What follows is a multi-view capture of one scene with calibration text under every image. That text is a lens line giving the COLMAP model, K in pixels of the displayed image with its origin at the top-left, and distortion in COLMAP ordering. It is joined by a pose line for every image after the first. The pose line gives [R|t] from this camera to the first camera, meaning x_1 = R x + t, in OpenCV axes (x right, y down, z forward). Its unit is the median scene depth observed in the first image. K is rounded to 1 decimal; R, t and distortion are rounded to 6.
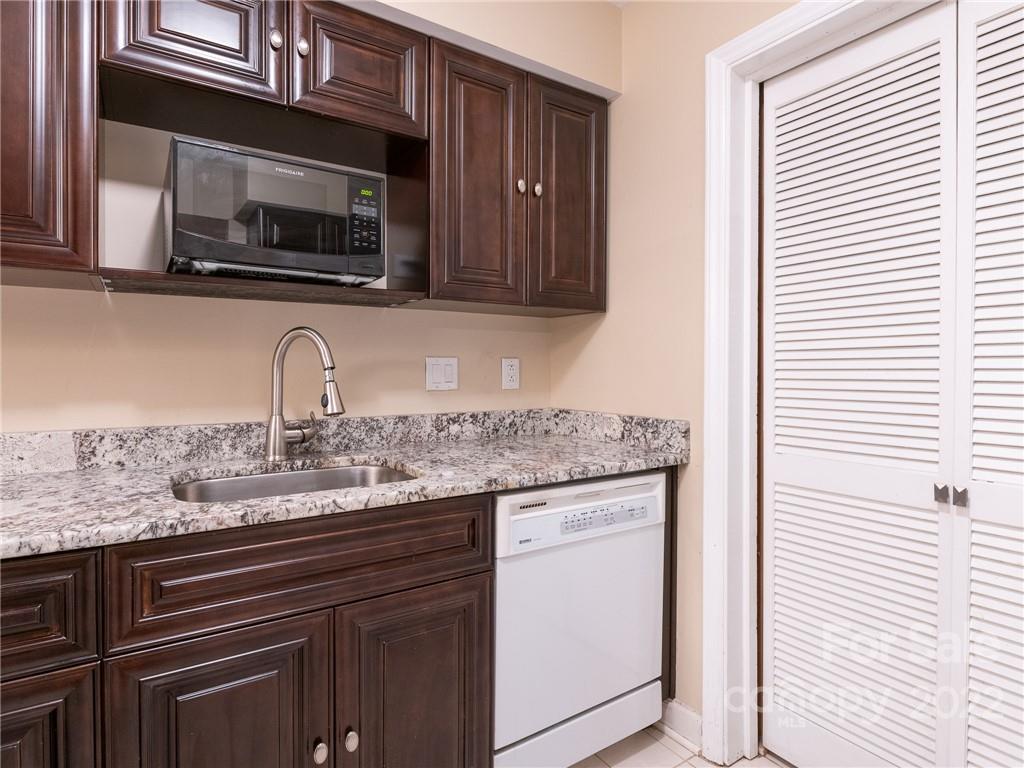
lens RADIAL K [[503.8, 0, 500.4], [0, 503.8, 383.2], [0, 0, 1]] dist [0.000302, -0.006289]
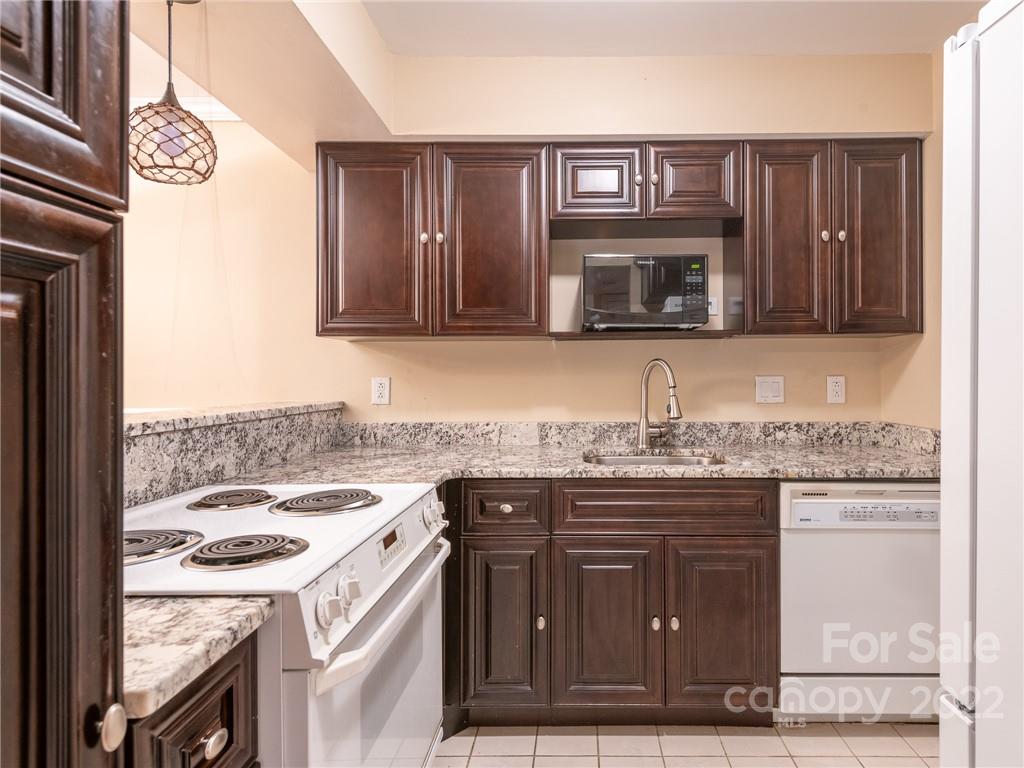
lens RADIAL K [[544.0, 0, 512.0], [0, 544.0, 384.0], [0, 0, 1]] dist [0.014818, 0.000073]
pose [[0.739230, -0.004149, -0.673441, 0.370056], [-0.003340, 0.999946, -0.009827, -0.020233], [0.673445, 0.009514, 0.739176, -0.475683]]
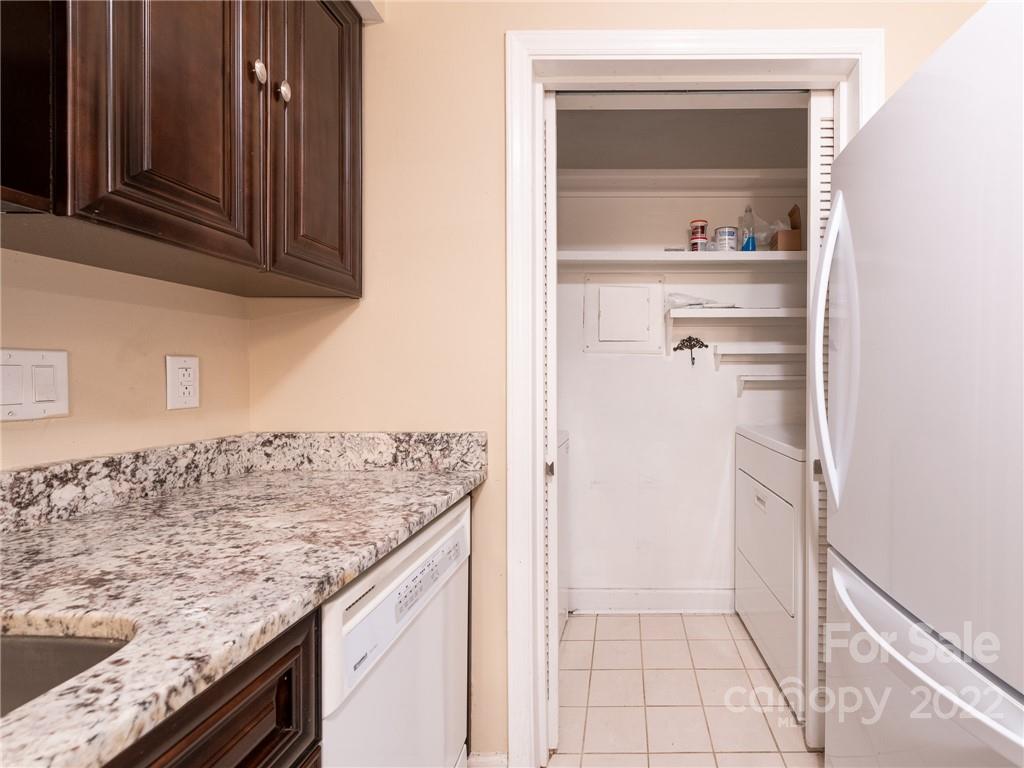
lens RADIAL K [[464.6, 0, 512.2], [0, 464.6, 380.1], [0, 0, 1]] dist [-0.002487, -0.000681]
pose [[0.575835, -0.012336, 0.817473, -0.243797], [0.025685, 0.999666, -0.003007, -0.011498], [-0.817162, 0.022728, 0.575960, 0.439372]]
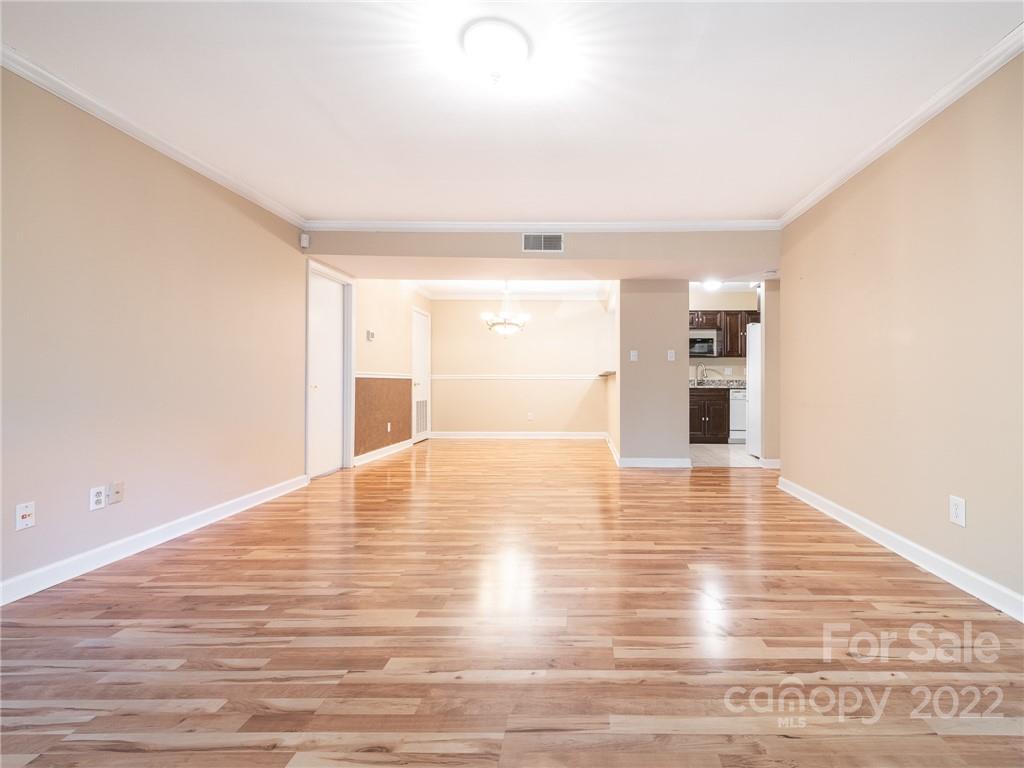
lens RADIAL K [[413.7, 0, 512.0], [0, 413.7, 384.0], [0, 0, 1]] dist [-0.000073, -0.000005]
pose [[0.703542, -0.001893, -0.710651, 1.442401], [-0.011951, 0.999824, -0.014495, 0.218967], [0.710553, 0.018691, 0.703395, -3.777338]]
